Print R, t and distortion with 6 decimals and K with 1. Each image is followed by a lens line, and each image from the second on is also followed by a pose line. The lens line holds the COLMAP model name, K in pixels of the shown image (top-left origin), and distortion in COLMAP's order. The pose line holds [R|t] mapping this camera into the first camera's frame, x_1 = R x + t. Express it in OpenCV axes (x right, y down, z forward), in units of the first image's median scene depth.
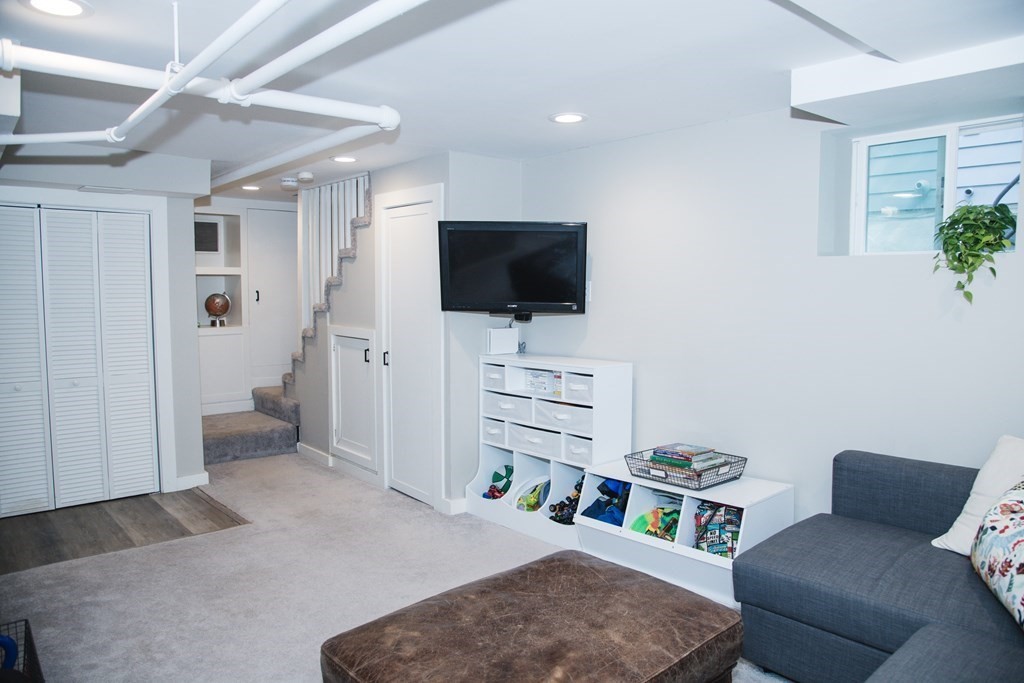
lens RADIAL K [[711.0, 0, 527.9], [0, 711.0, 345.9], [0, 0, 1]] dist [-0.106436, 0.072016]
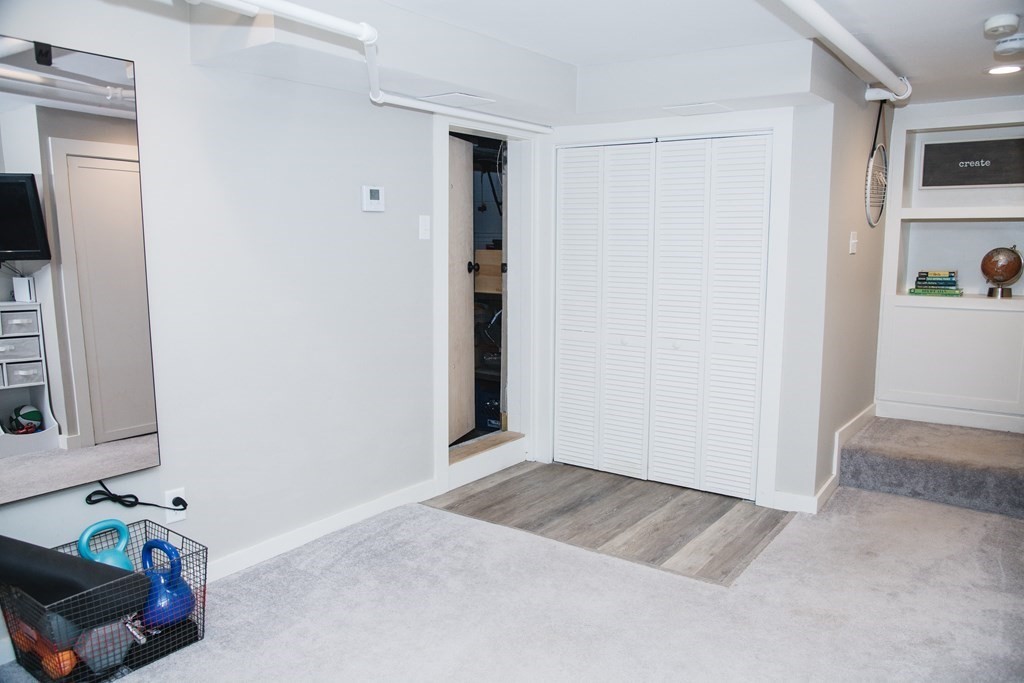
lens RADIAL K [[743.7, 0, 489.7], [0, 743.7, 344.9], [0, 0, 1]] dist [-0.110448, 0.090209]
pose [[0.205096, 0.130265, -0.970034, 0.149935], [-0.083552, 0.989816, 0.115256, -0.026068], [0.975169, 0.057410, 0.213891, 0.463305]]
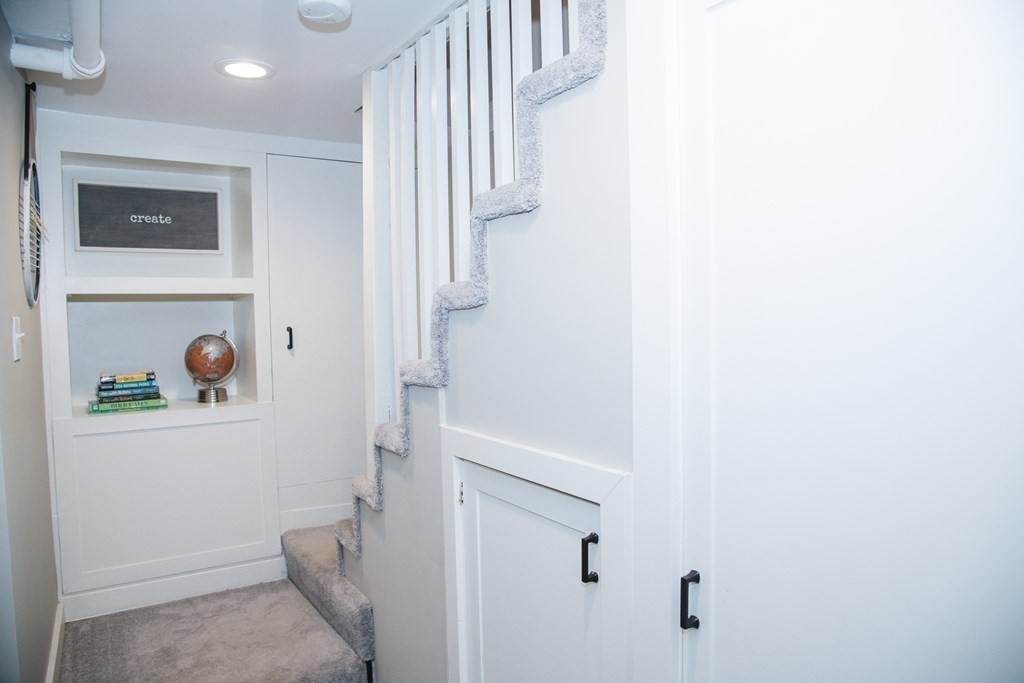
lens RADIAL K [[711.0, 0, 527.9], [0, 711.0, 345.9], [0, 0, 1]] dist [-0.106436, 0.072016]
pose [[0.990243, -0.020241, -0.137874, -0.194416], [0.014686, 0.999043, -0.041192, -0.052765], [0.138576, 0.038765, 0.989593, 0.664227]]
